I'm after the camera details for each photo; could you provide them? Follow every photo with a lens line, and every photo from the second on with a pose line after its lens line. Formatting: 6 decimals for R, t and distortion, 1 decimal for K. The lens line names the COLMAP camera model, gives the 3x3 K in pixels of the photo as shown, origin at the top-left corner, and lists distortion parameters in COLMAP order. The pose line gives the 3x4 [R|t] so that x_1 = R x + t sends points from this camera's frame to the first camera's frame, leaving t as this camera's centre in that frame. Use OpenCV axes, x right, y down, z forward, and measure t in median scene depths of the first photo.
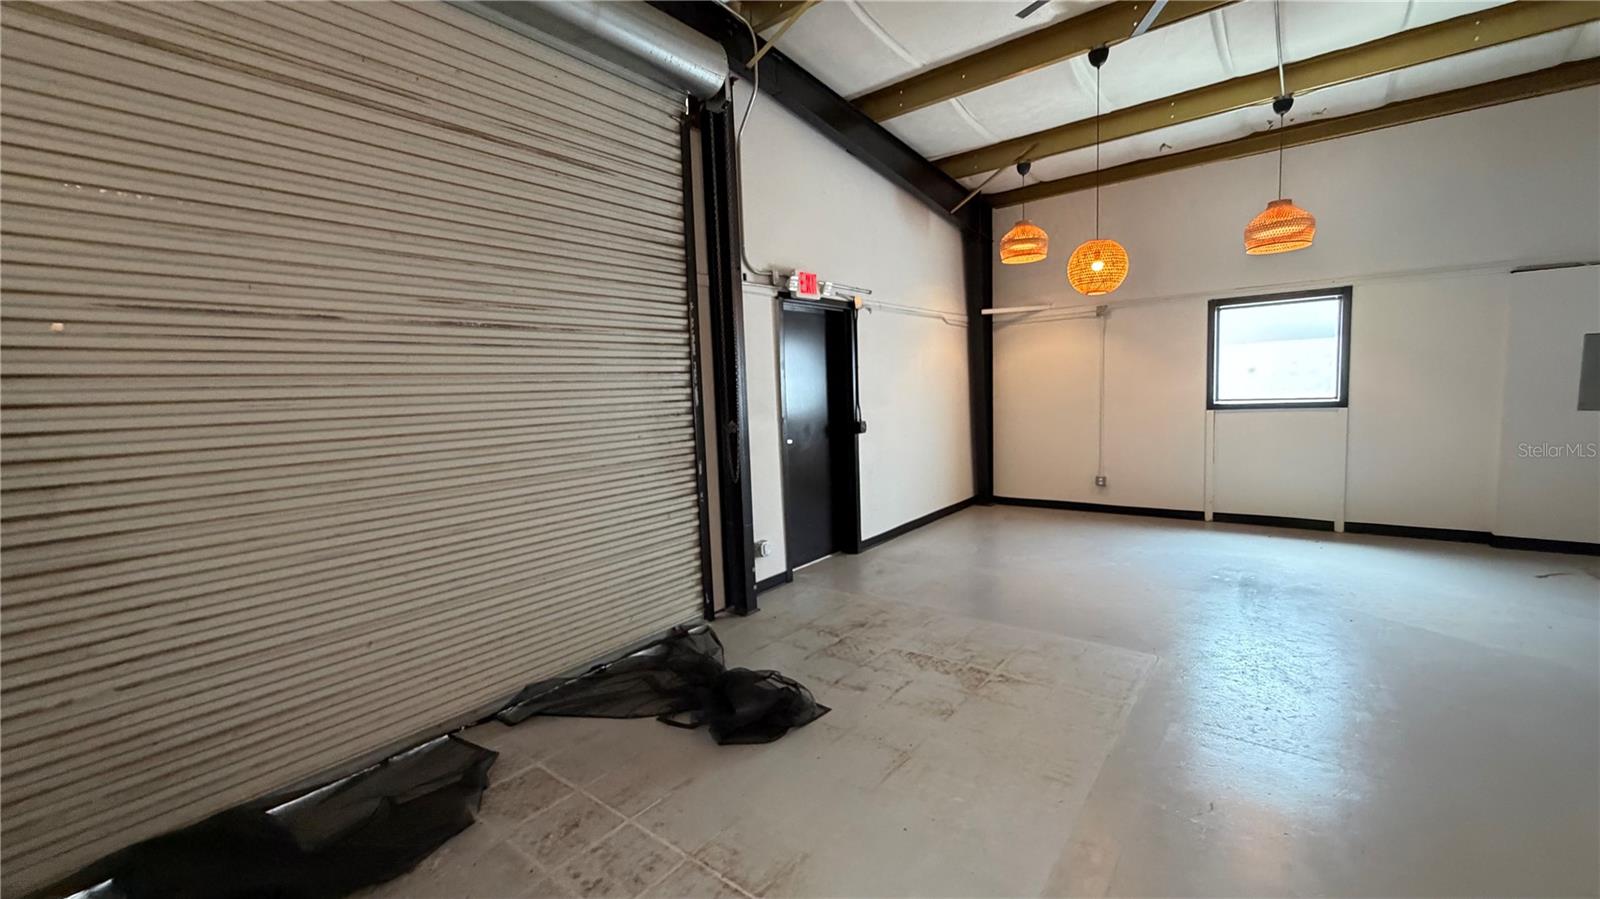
lens RADIAL K [[638.7, 0, 794.2], [0, 638.7, 449.7], [0, 0, 1]] dist [-0.001184, 0.000296]
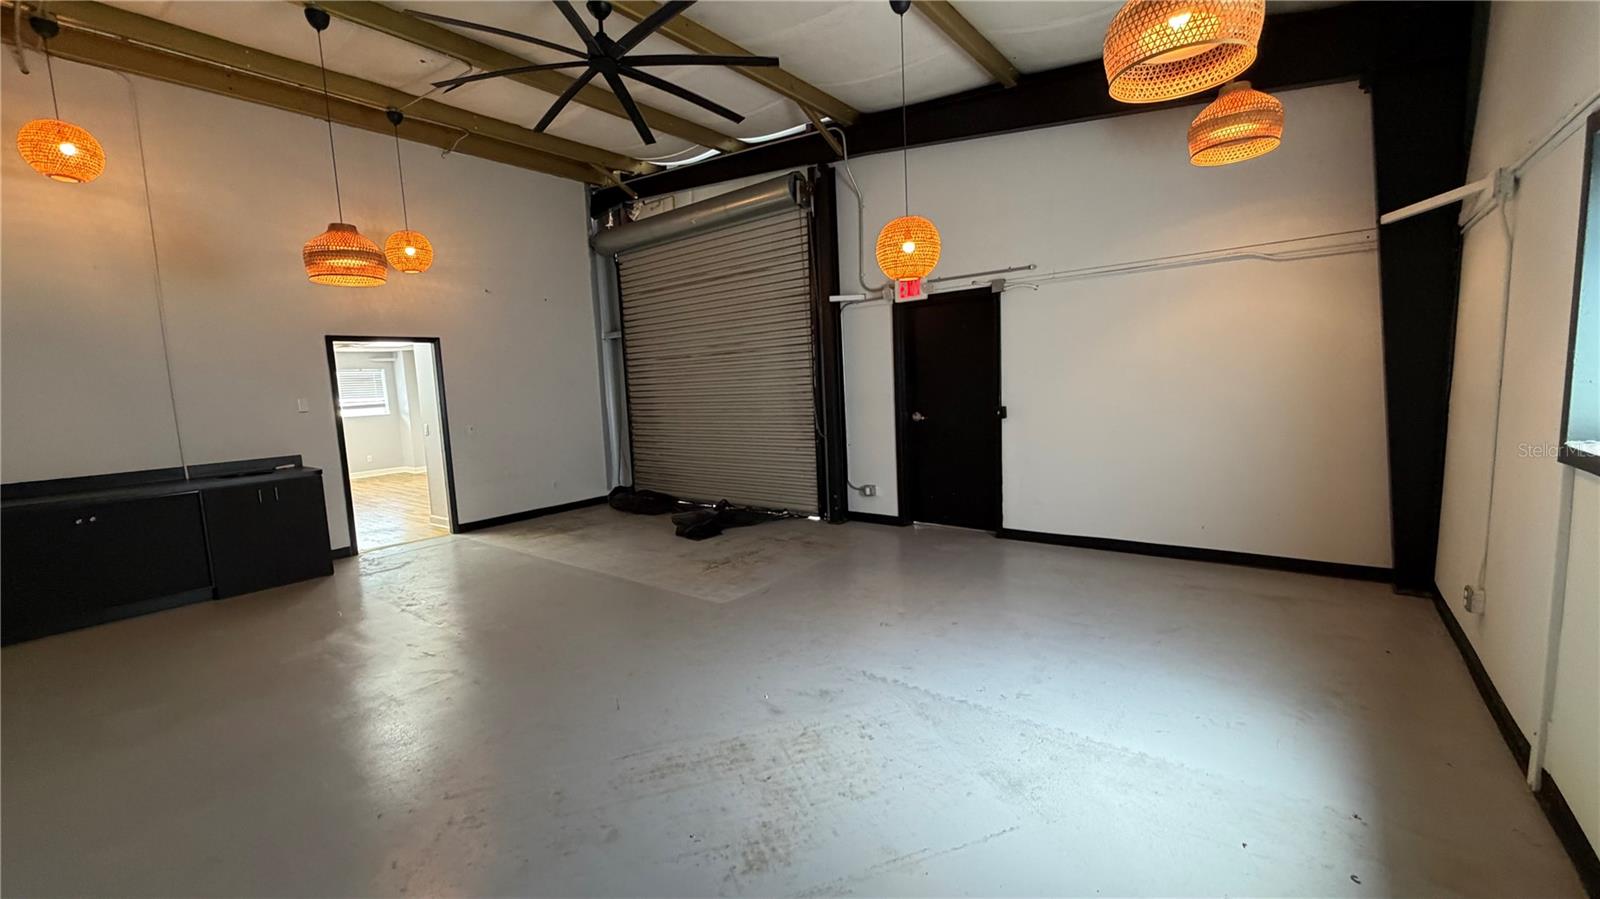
lens RADIAL K [[638.7, 0, 794.2], [0, 638.7, 449.7], [0, 0, 1]] dist [-0.001184, 0.000296]
pose [[-0.005618, 0.148014, -0.988969, 1.271346], [-0.048148, 0.987798, 0.148112, -0.128016], [0.998824, 0.048449, 0.001577, 0.797411]]
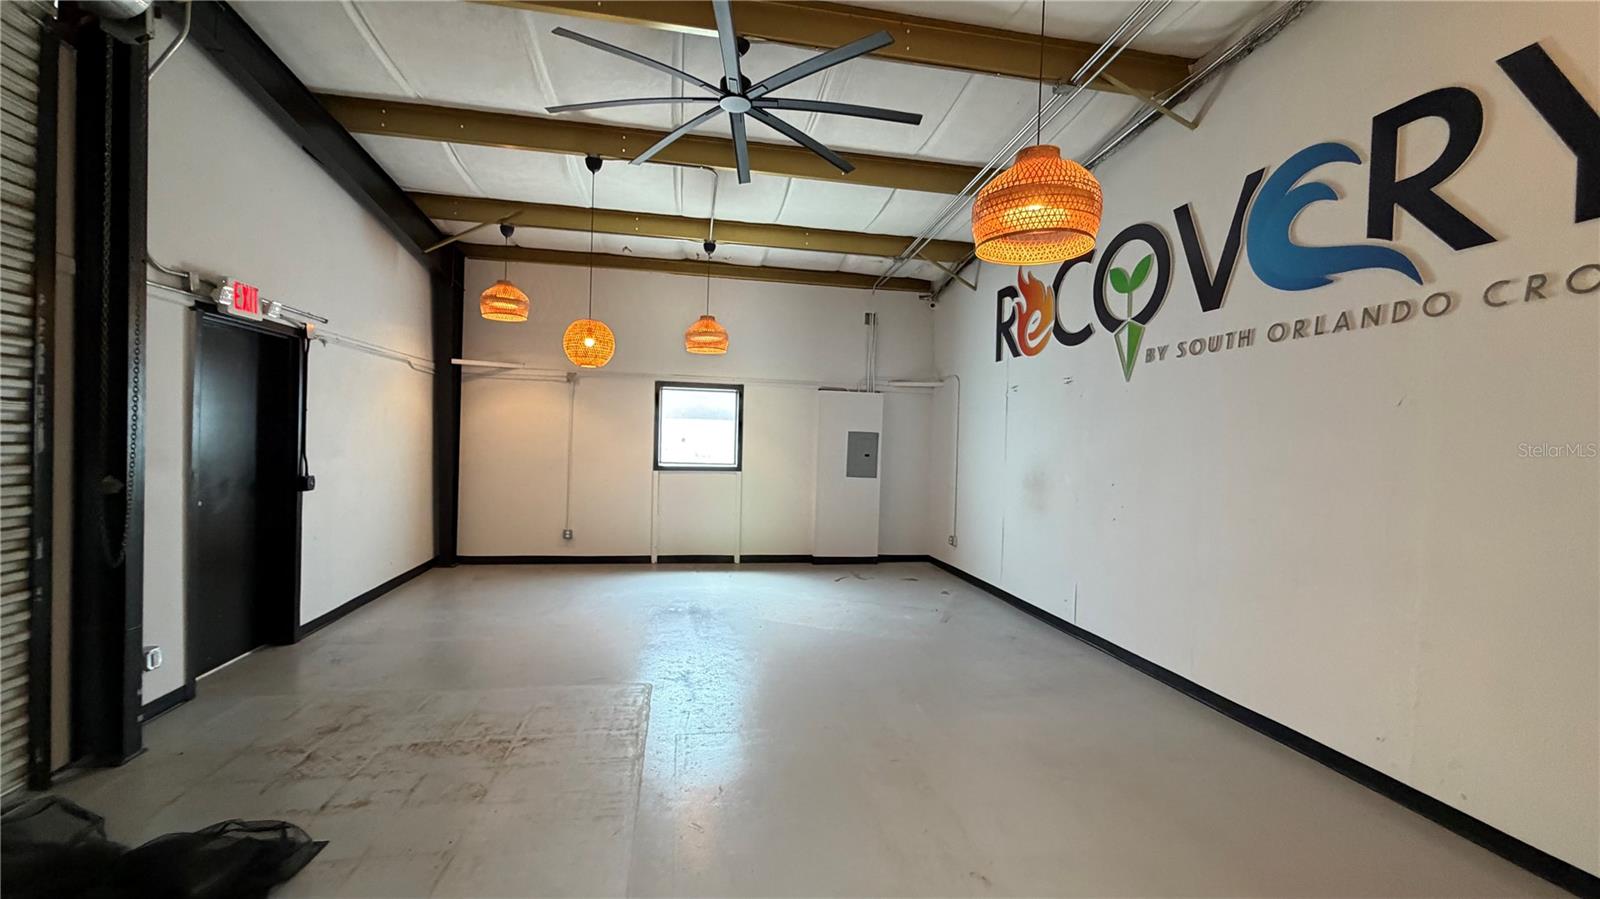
lens RADIAL K [[638.7, 0, 794.2], [0, 638.7, 449.7], [0, 0, 1]] dist [-0.001184, 0.000296]
pose [[0.661874, 0.046460, 0.748174, -0.109543], [0.013776, 0.997155, -0.074108, -0.010871], [-0.749489, 0.059357, 0.659351, 0.001752]]
